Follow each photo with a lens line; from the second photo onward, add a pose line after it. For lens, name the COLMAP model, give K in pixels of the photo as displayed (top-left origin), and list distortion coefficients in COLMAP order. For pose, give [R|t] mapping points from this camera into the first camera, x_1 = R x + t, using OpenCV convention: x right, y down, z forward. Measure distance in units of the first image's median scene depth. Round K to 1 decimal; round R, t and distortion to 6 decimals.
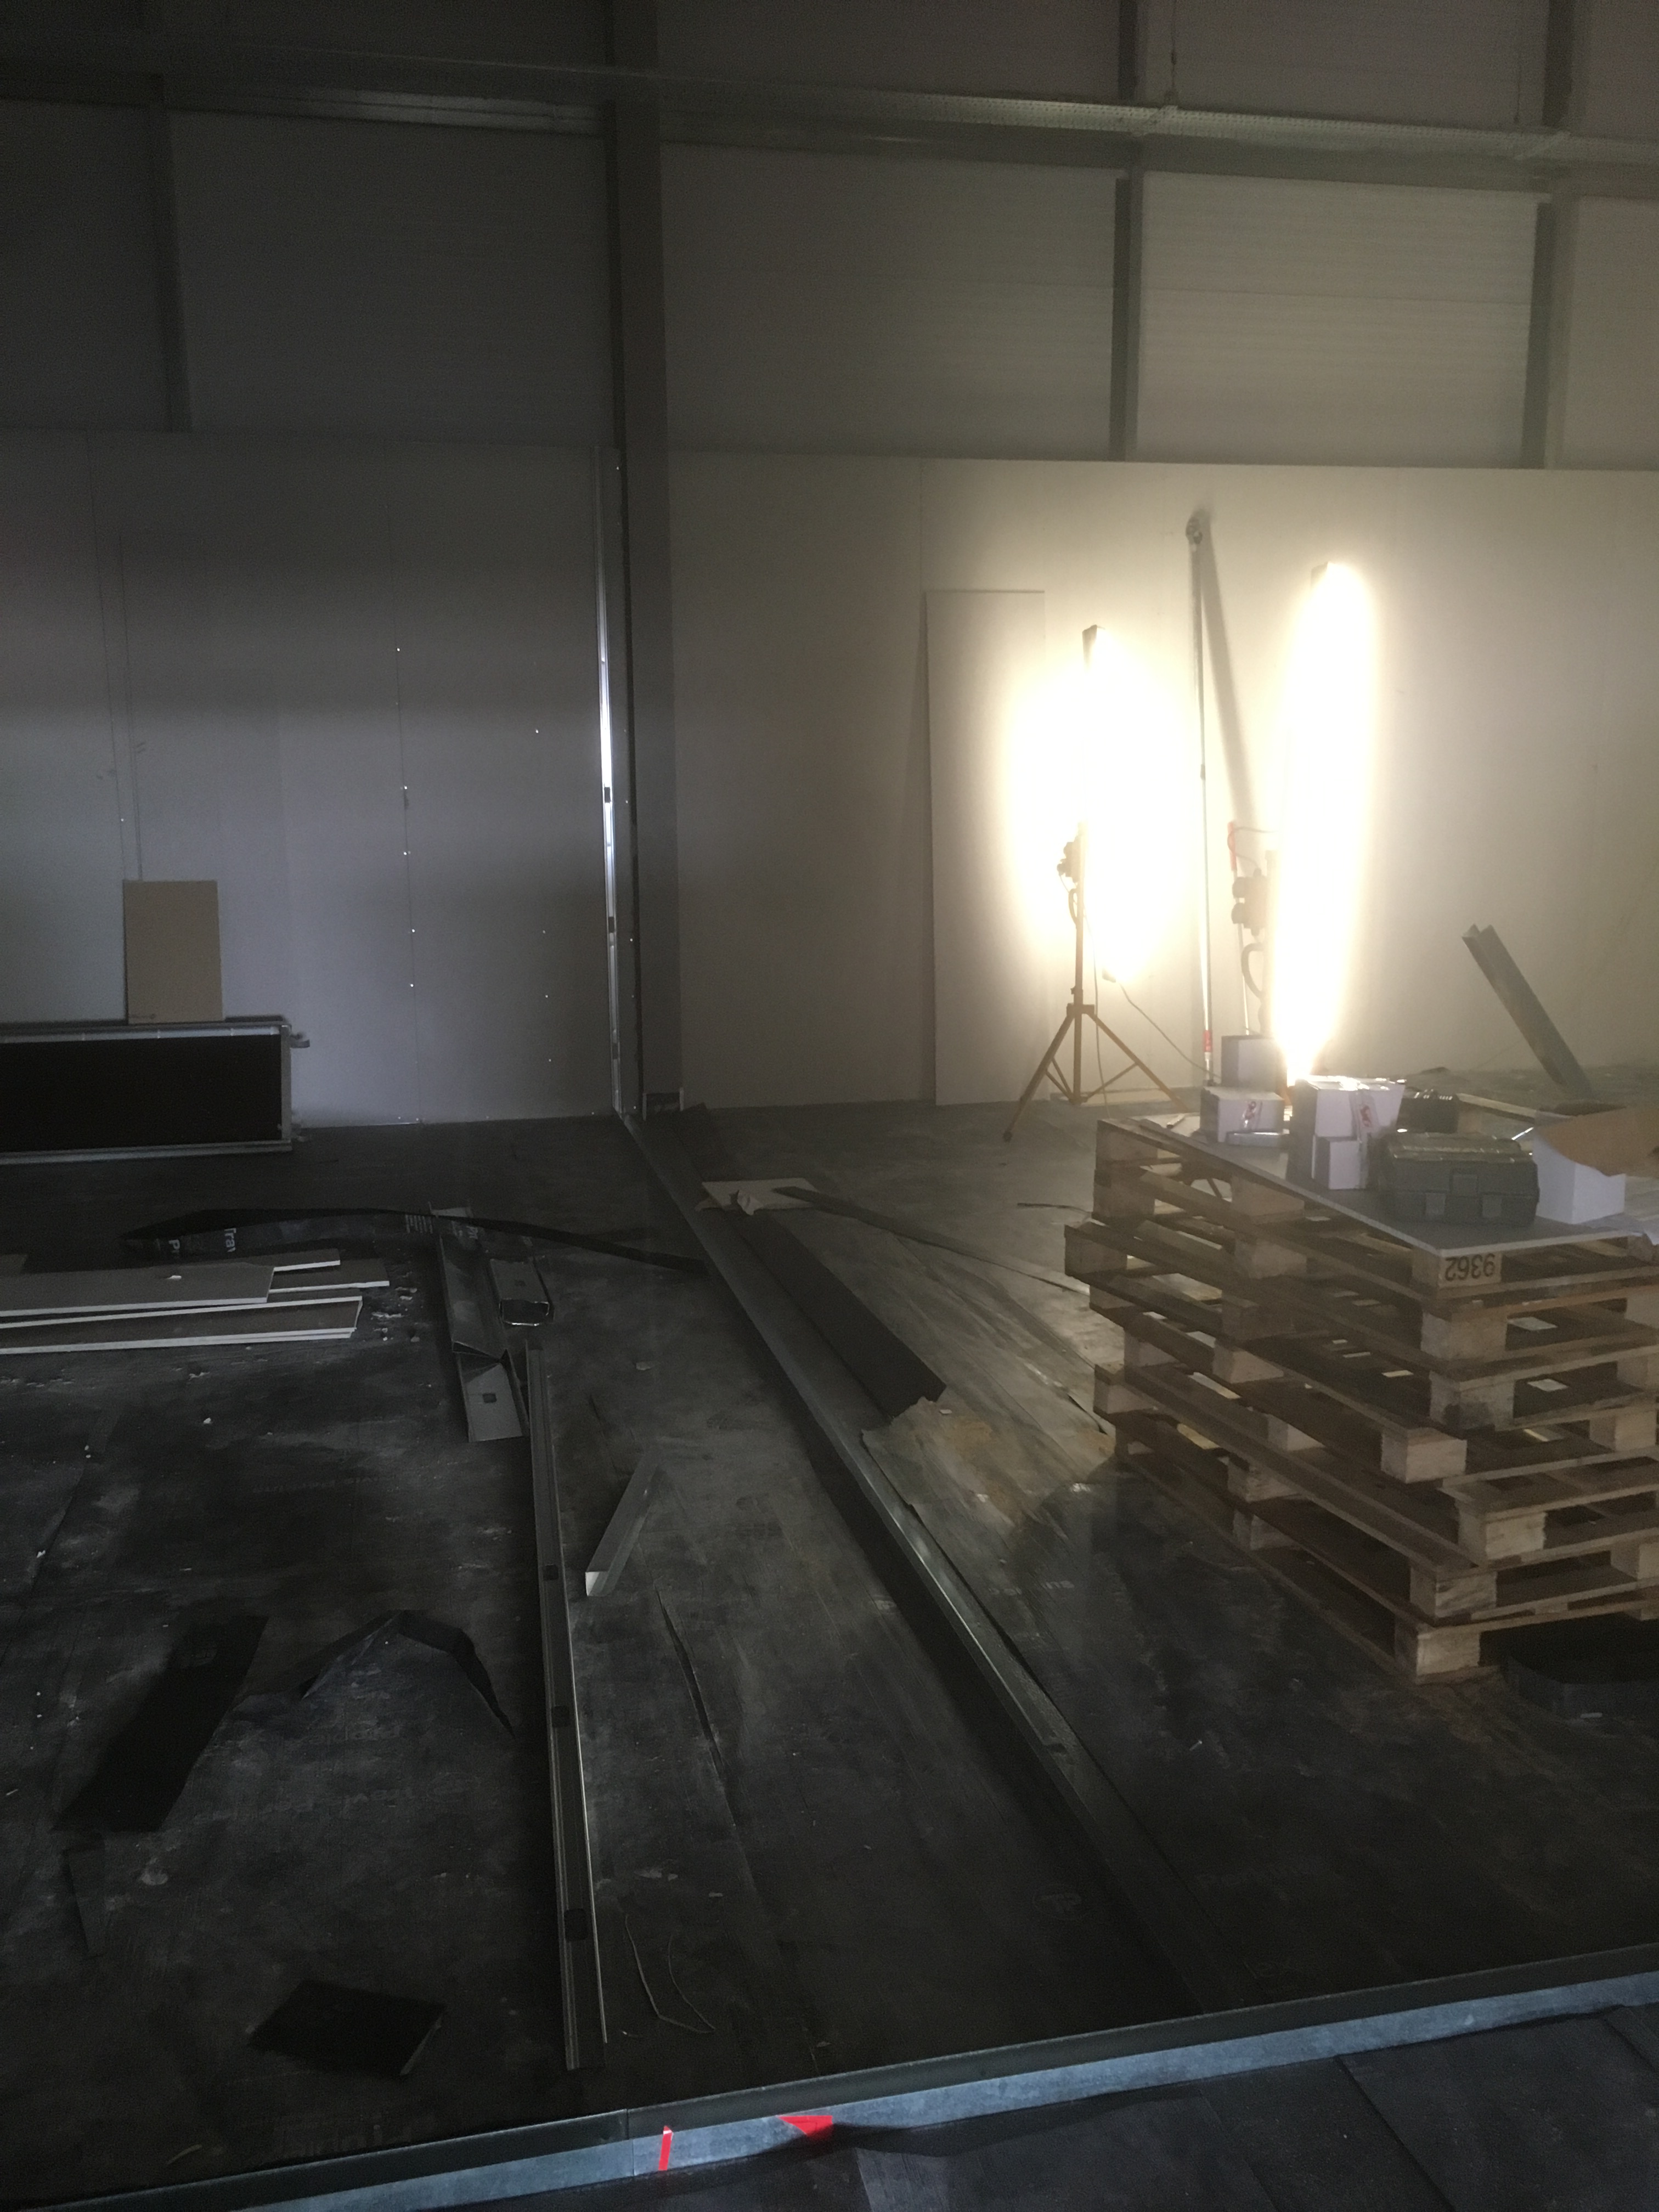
lens RADIAL K [[1870.3, 0, 829.5], [0, 1870.3, 1106.0], [0, 0, 1]] dist [0.075797, -0.094850]
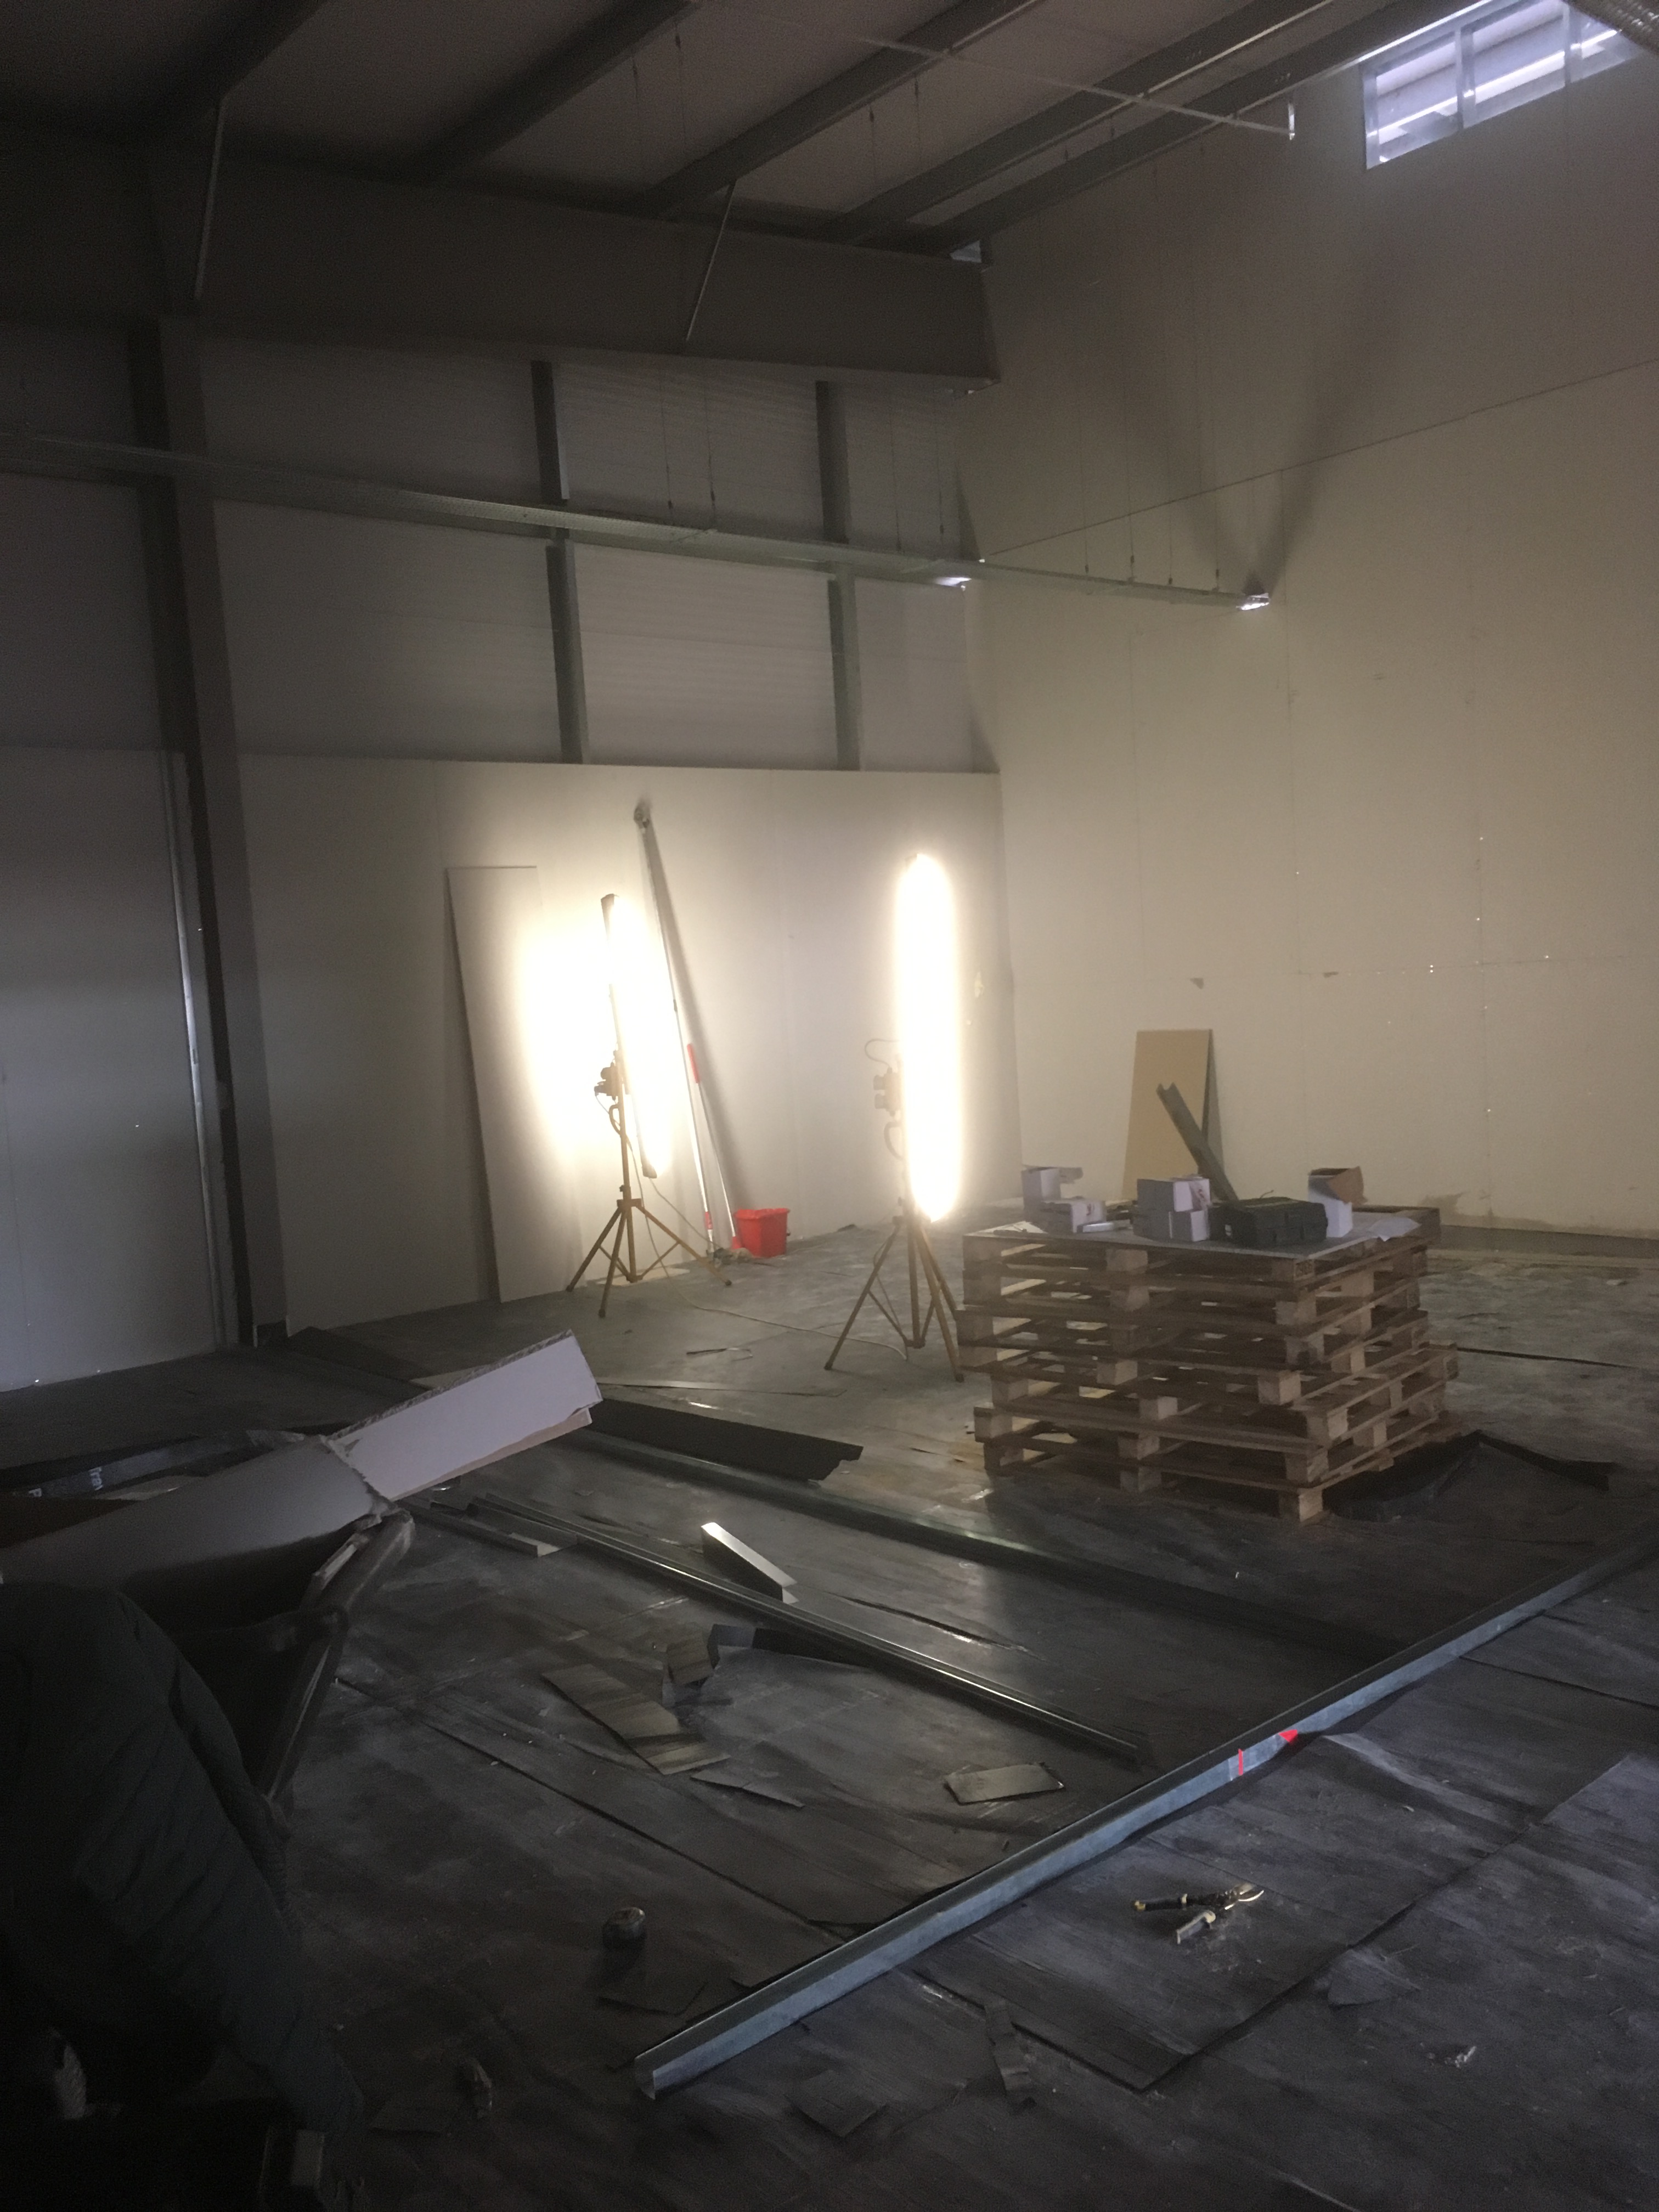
lens RADIAL K [[1870.3, 0, 829.5], [0, 1870.3, 1106.0], [0, 0, 1]] dist [0.075797, -0.094850]
pose [[0.874960, -0.082552, 0.477106, -0.333030], [0.141296, 0.986002, -0.088517, 0.011863], [-0.463120, 0.144862, 0.874377, -0.126956]]
